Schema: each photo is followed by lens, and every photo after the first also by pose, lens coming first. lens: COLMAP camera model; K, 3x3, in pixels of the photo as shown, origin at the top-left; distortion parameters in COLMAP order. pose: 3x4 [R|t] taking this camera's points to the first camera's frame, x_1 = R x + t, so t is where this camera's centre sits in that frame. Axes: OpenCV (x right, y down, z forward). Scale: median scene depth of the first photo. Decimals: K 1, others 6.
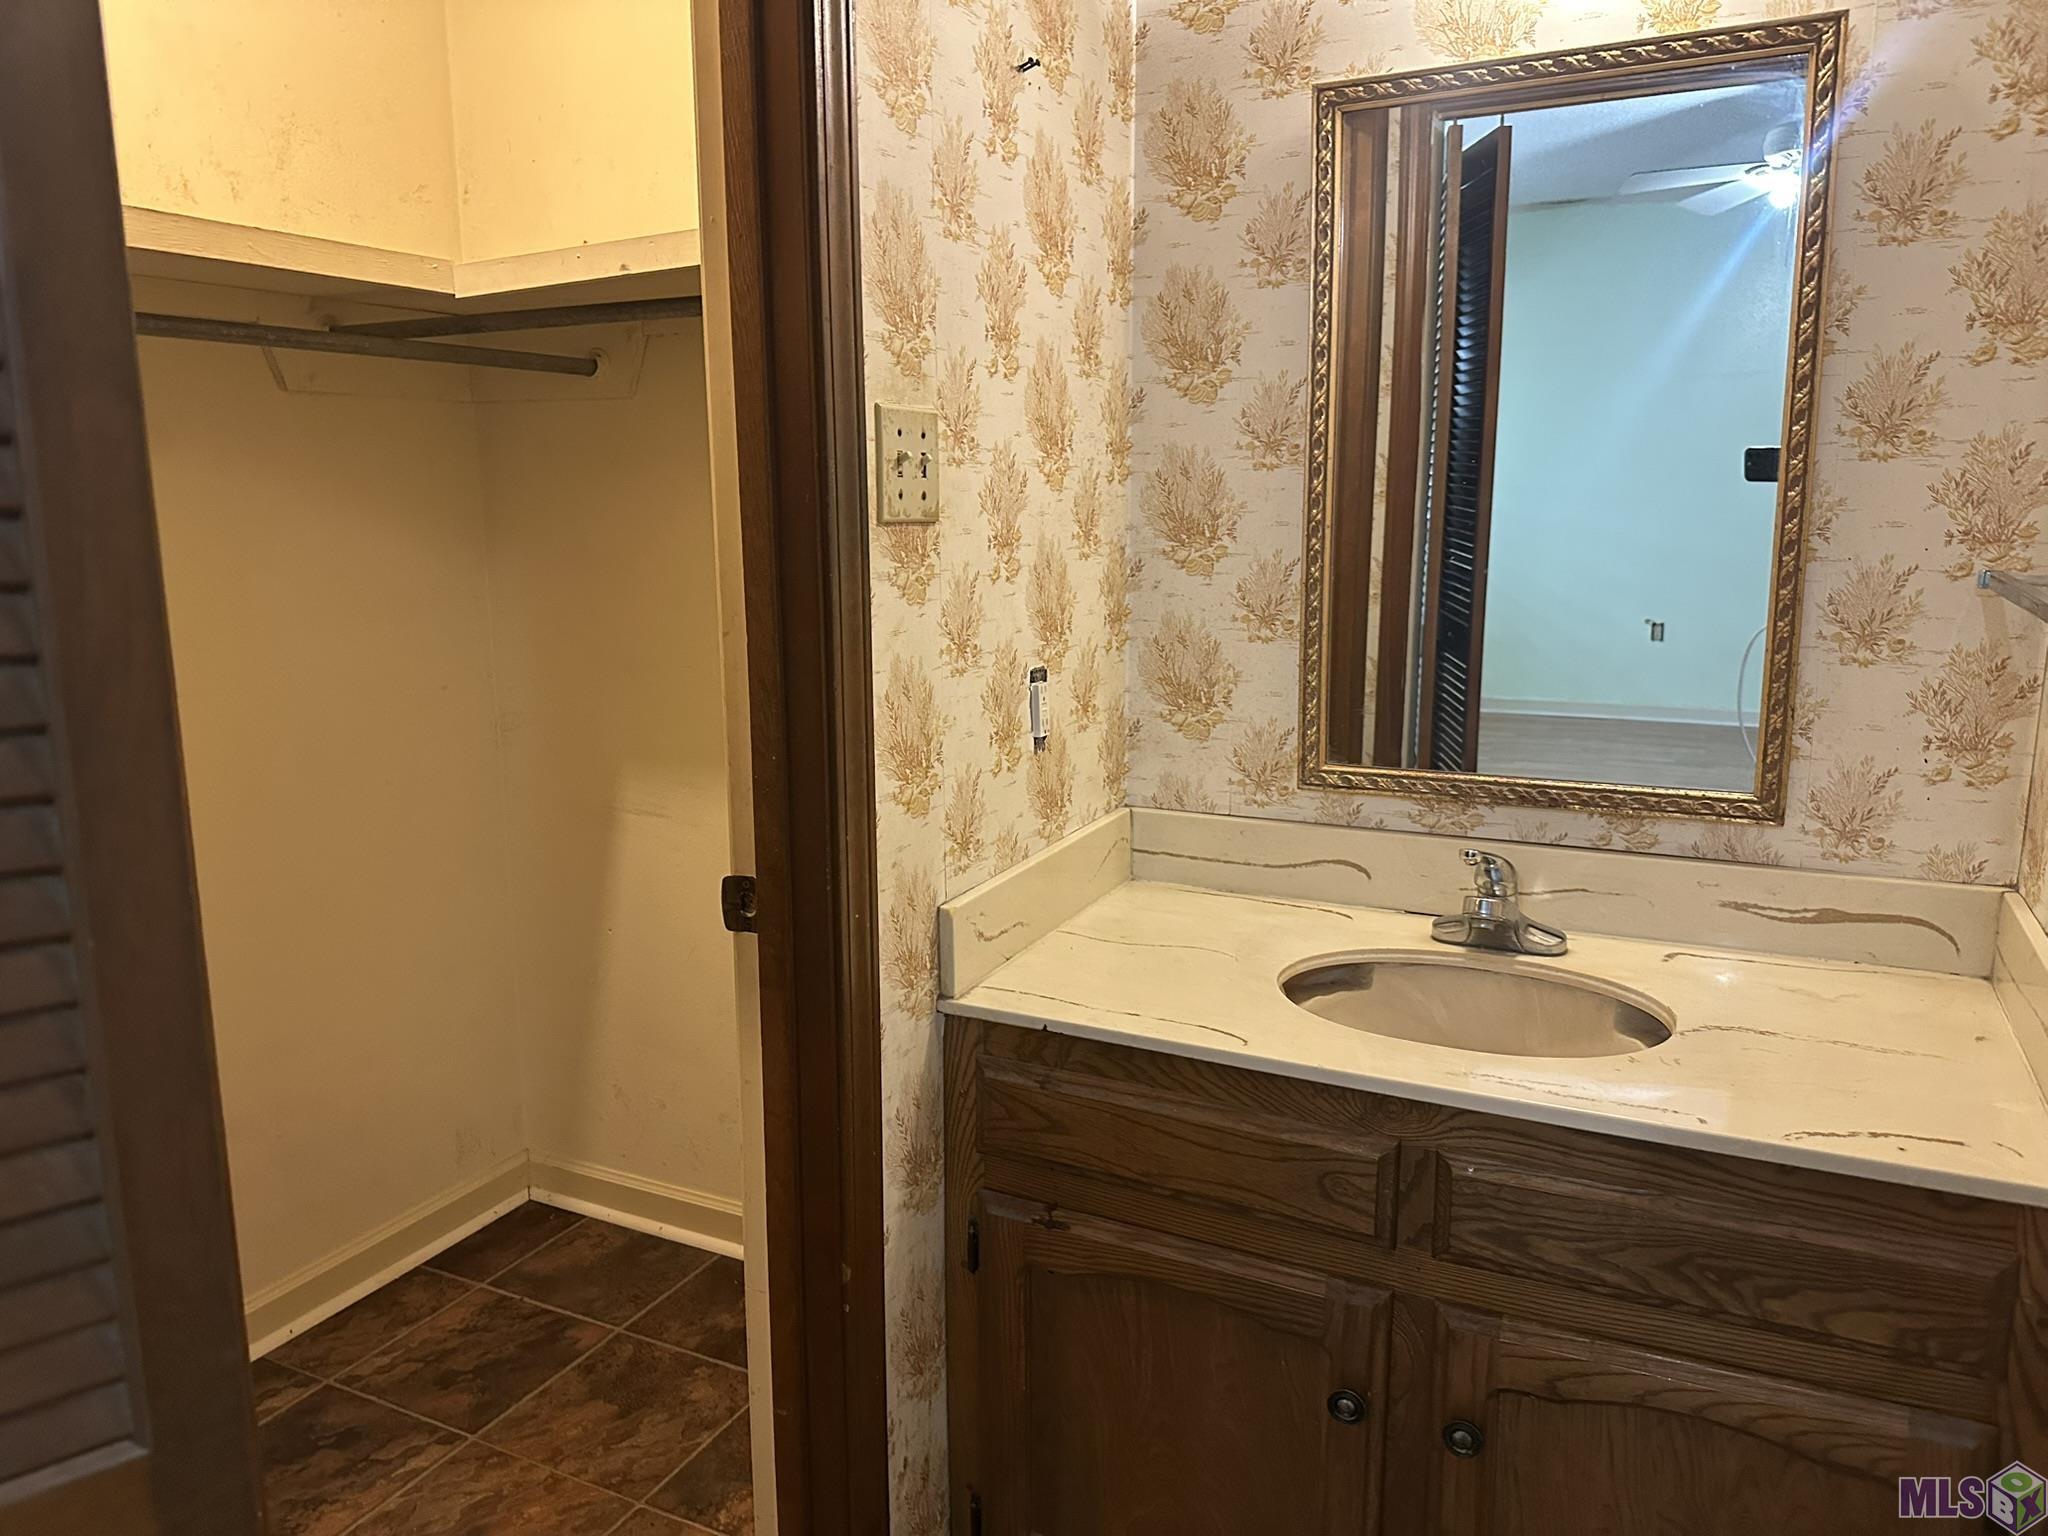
lens RADIAL K [[1424.9, 0, 1012.8], [0, 1424.9, 757.1], [0, 0, 1]] dist [0.069192, -0.086230]
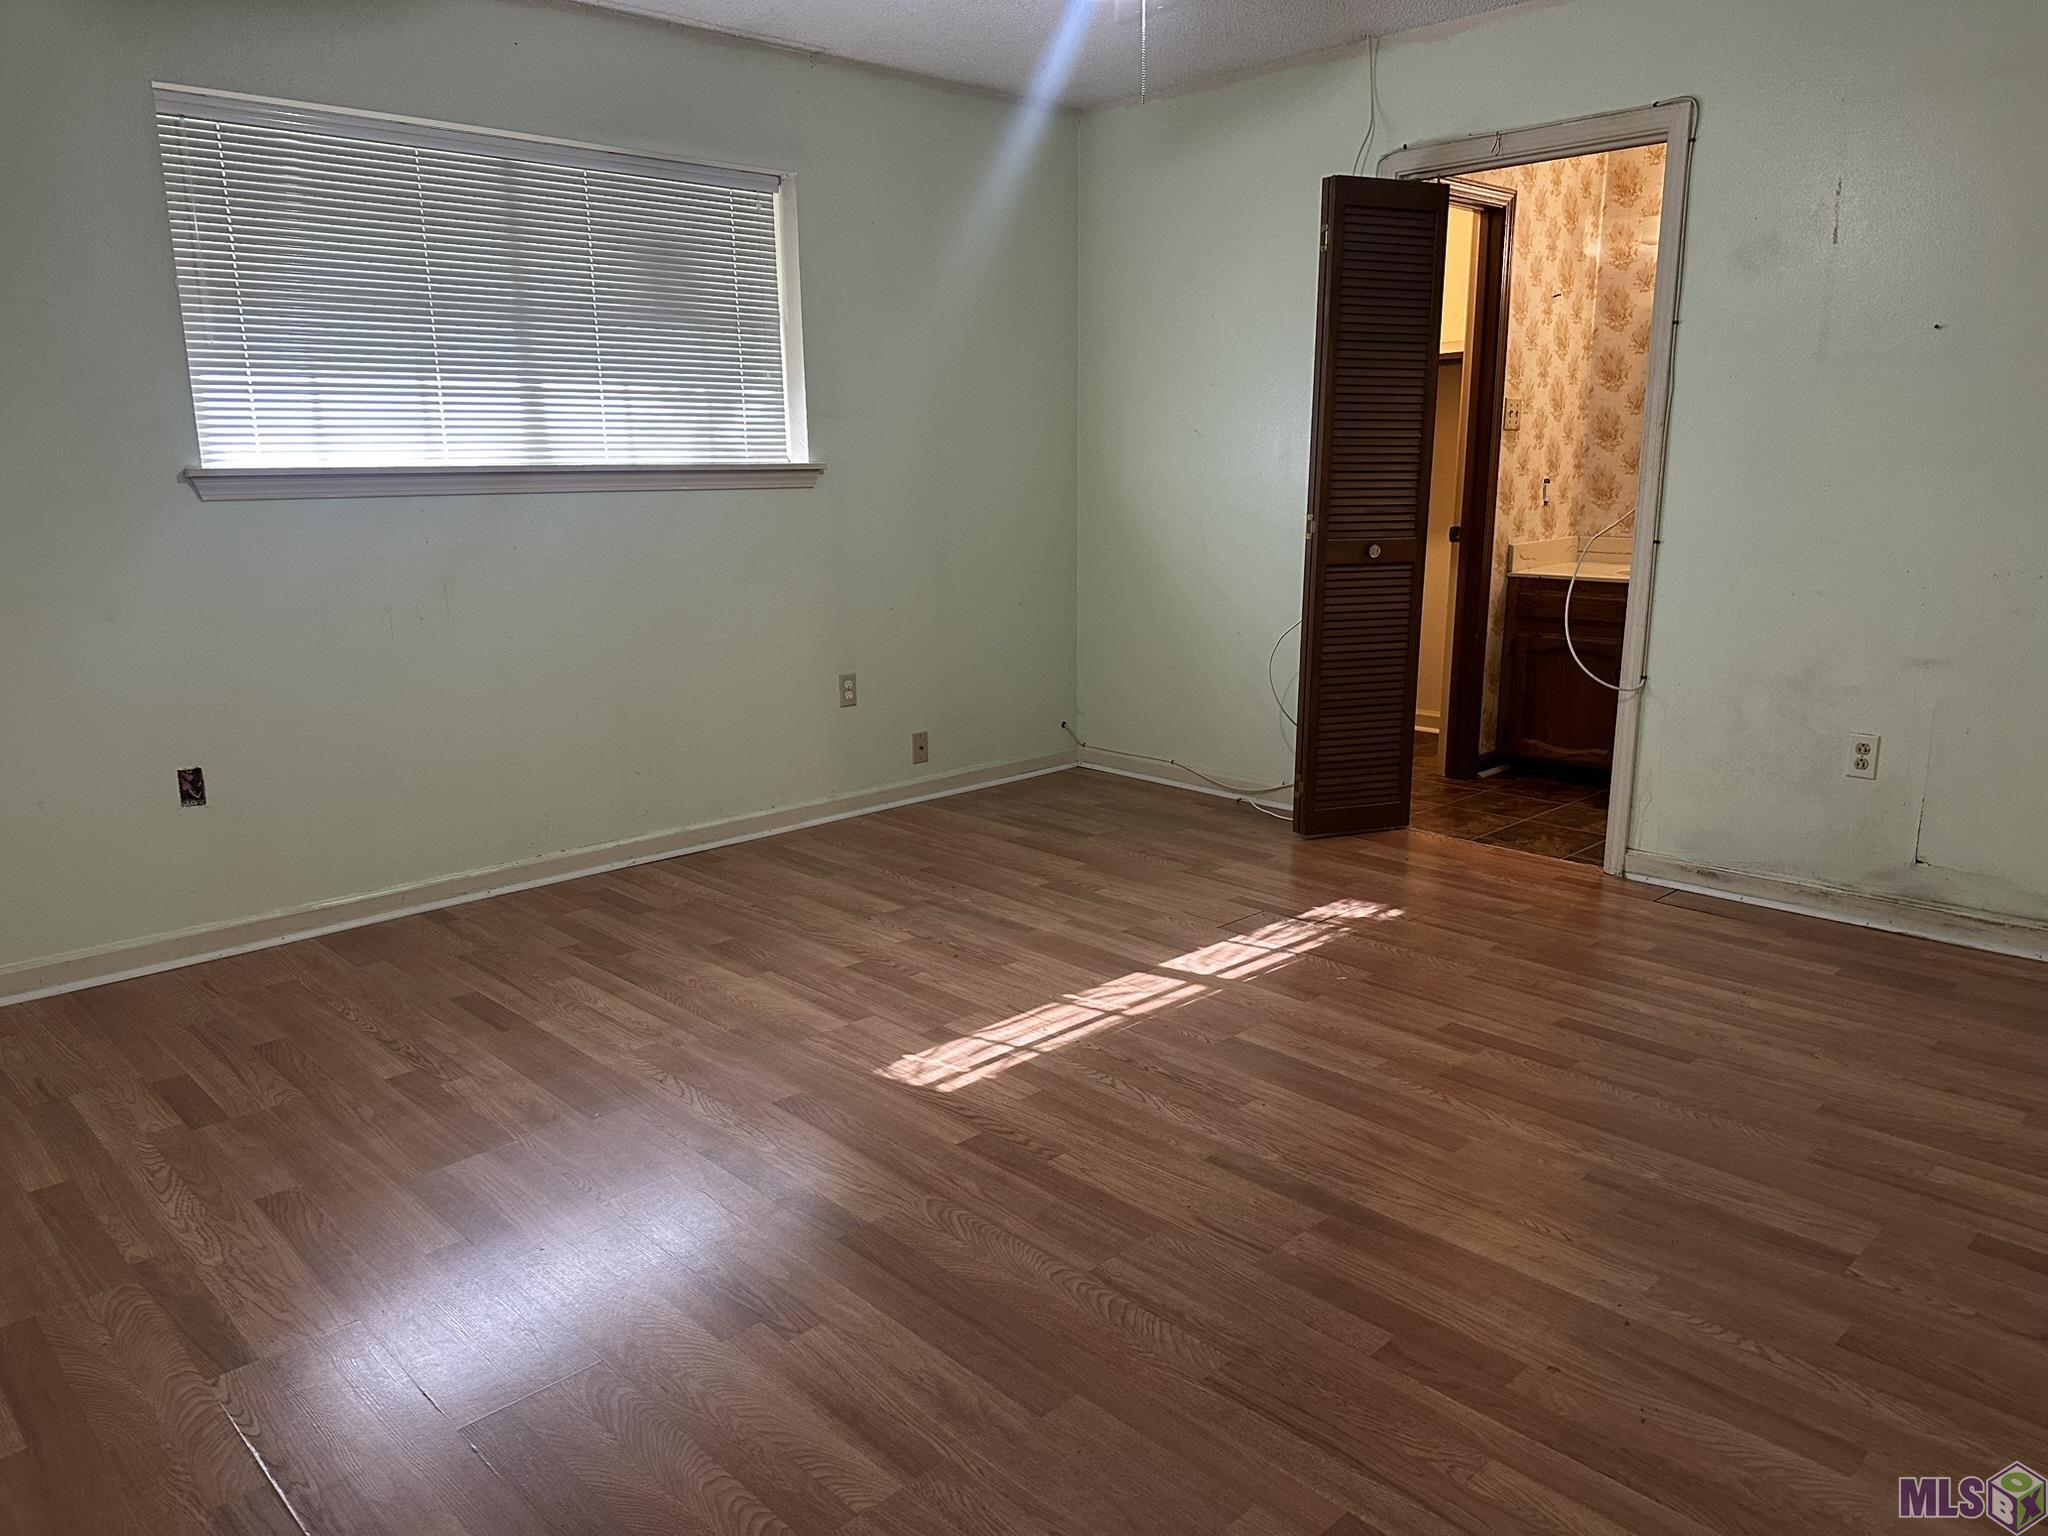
lens RADIAL K [[1424.9, 0, 1036.8], [0, 1424.9, 780.0], [0, 0, 1]] dist [0.069192, -0.086230]
pose [[0.943858, 0.071679, -0.322480, 0.028958], [-0.058059, 0.996975, 0.051671, 0.555602], [0.325208, -0.030047, 0.945165, -2.643968]]
